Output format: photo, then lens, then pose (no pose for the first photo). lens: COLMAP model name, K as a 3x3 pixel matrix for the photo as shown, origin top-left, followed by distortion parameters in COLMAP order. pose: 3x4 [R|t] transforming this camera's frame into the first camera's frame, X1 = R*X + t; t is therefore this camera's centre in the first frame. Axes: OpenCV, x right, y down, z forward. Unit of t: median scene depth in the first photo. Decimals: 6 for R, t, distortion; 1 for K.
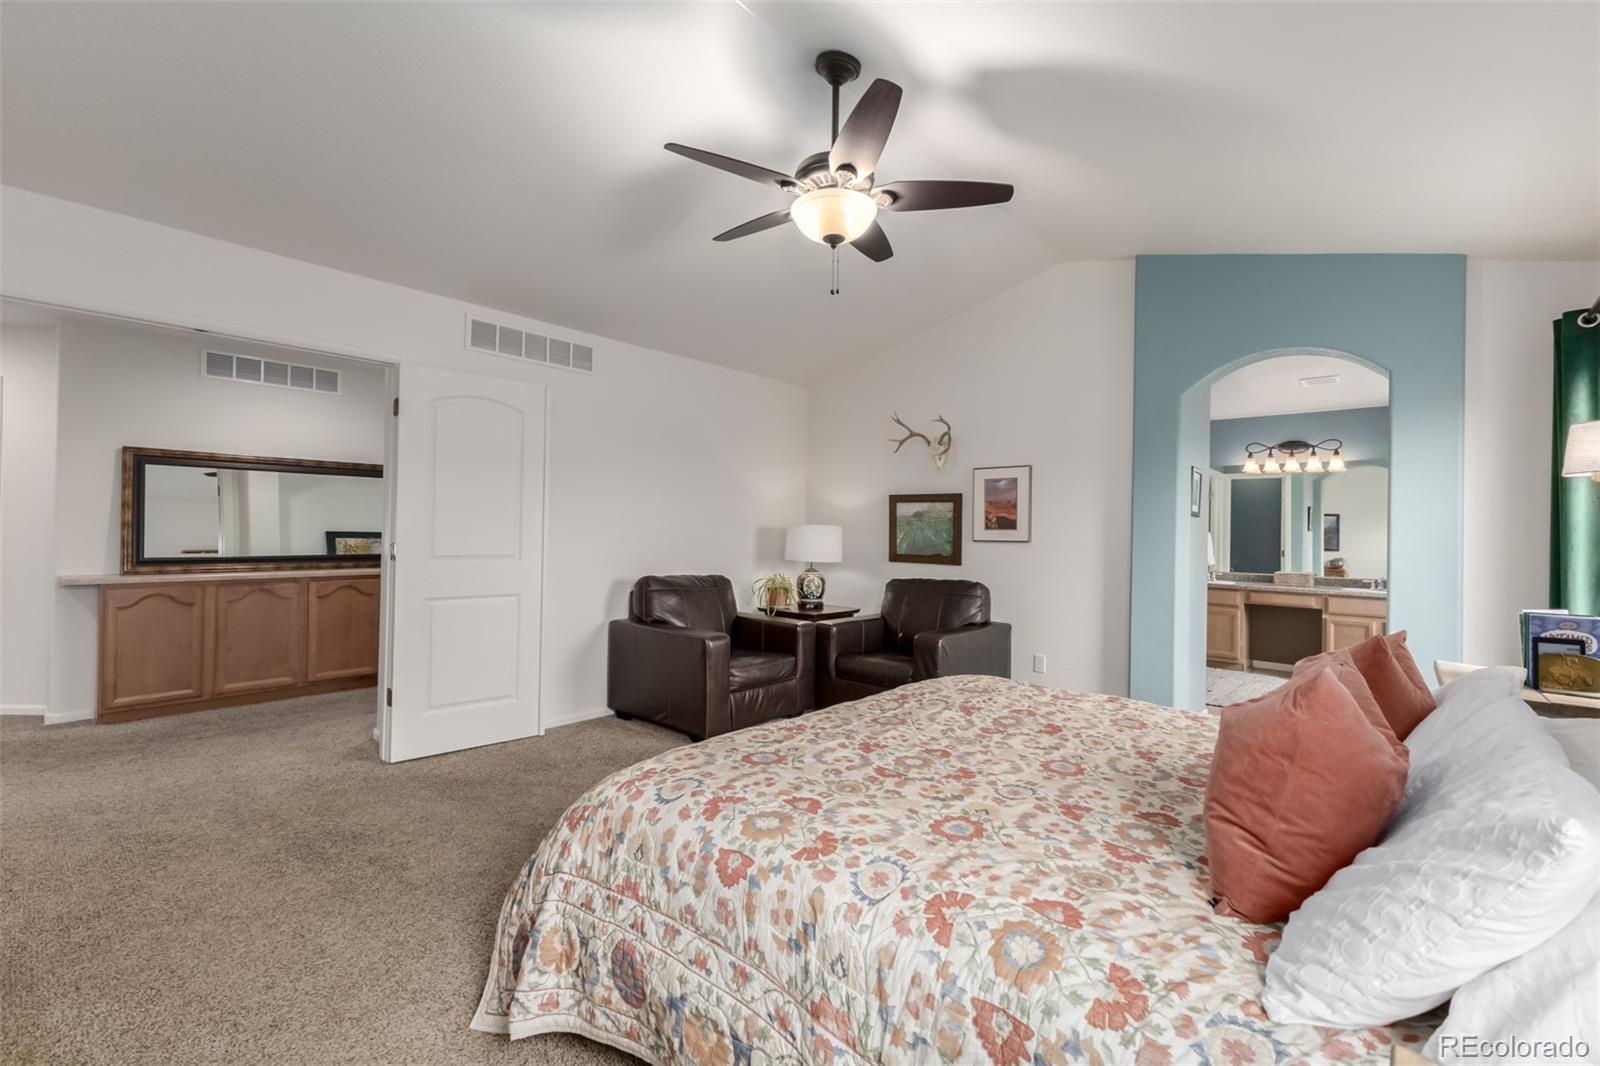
lens RADIAL K [[688.8, 0, 800.0], [0, 688.8, 533.0], [0, 0, 1]] dist [0.000514, 0.000014]
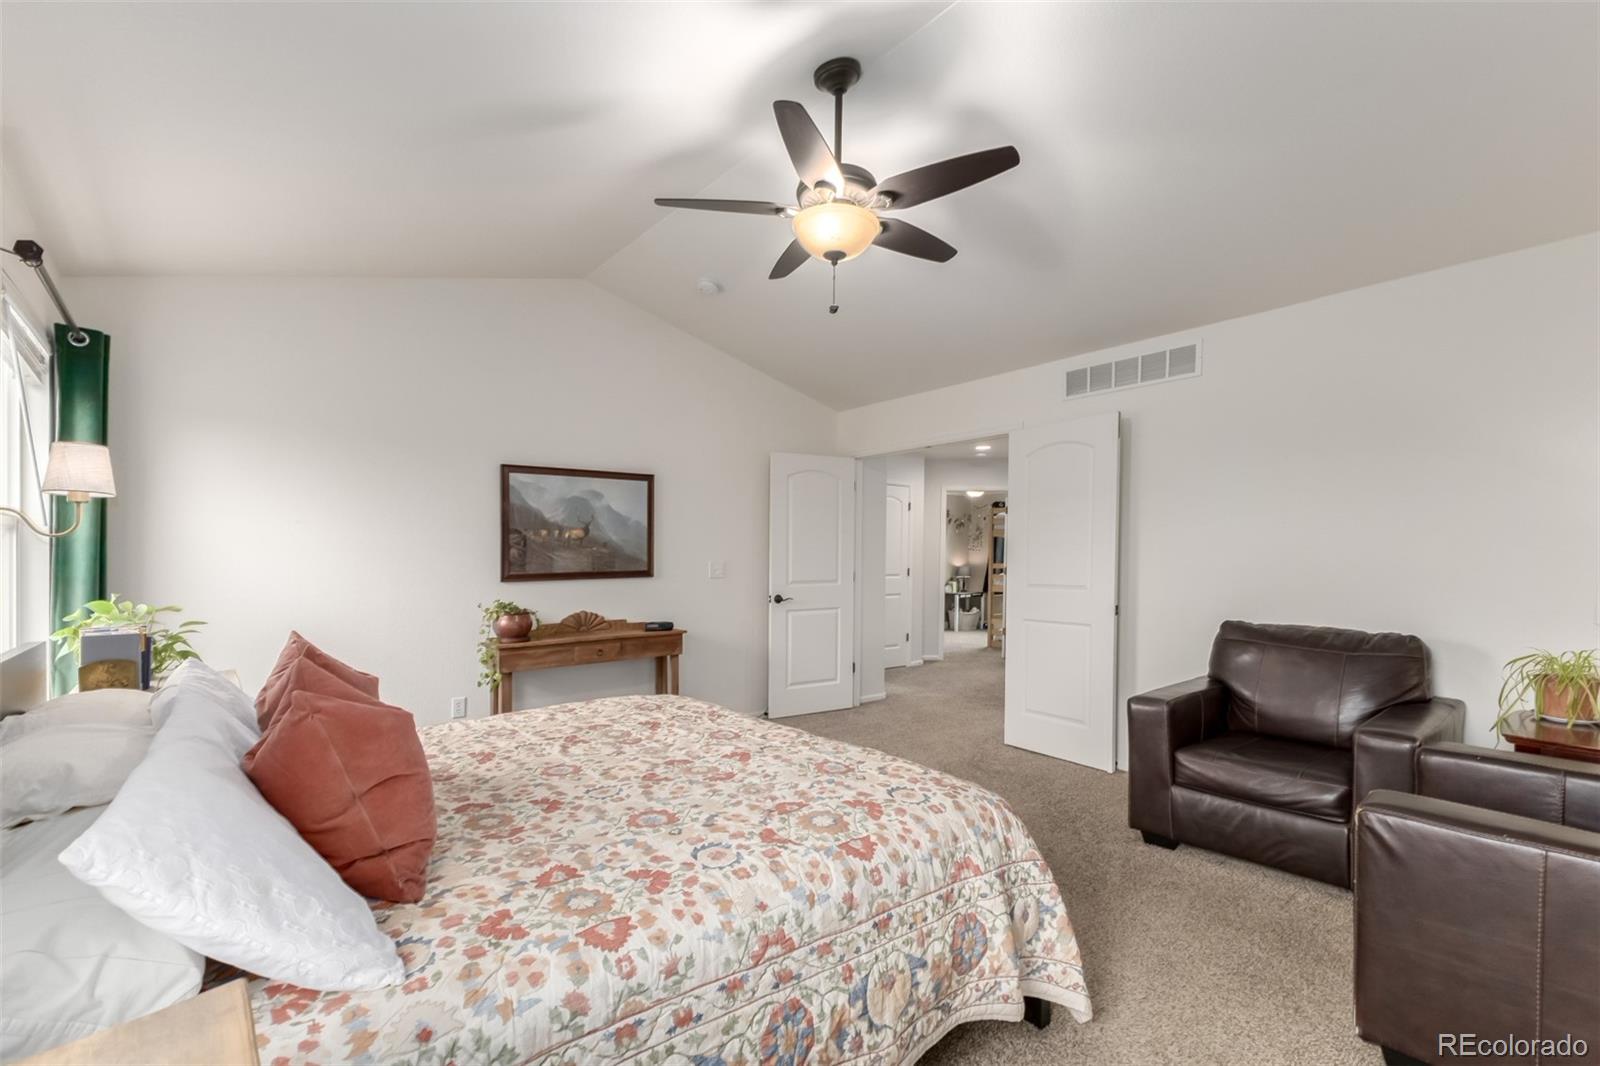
lens RADIAL K [[704.9, 0, 808.4], [0, 704.9, 538.9], [0, 0, 1]] dist [0.000393, -0.000437]
pose [[-0.141955, -0.048172, -0.988700, 0.613136], [0.002162, 0.998798, -0.048974, 0.012330], [0.989871, -0.009089, -0.141680, 0.655738]]
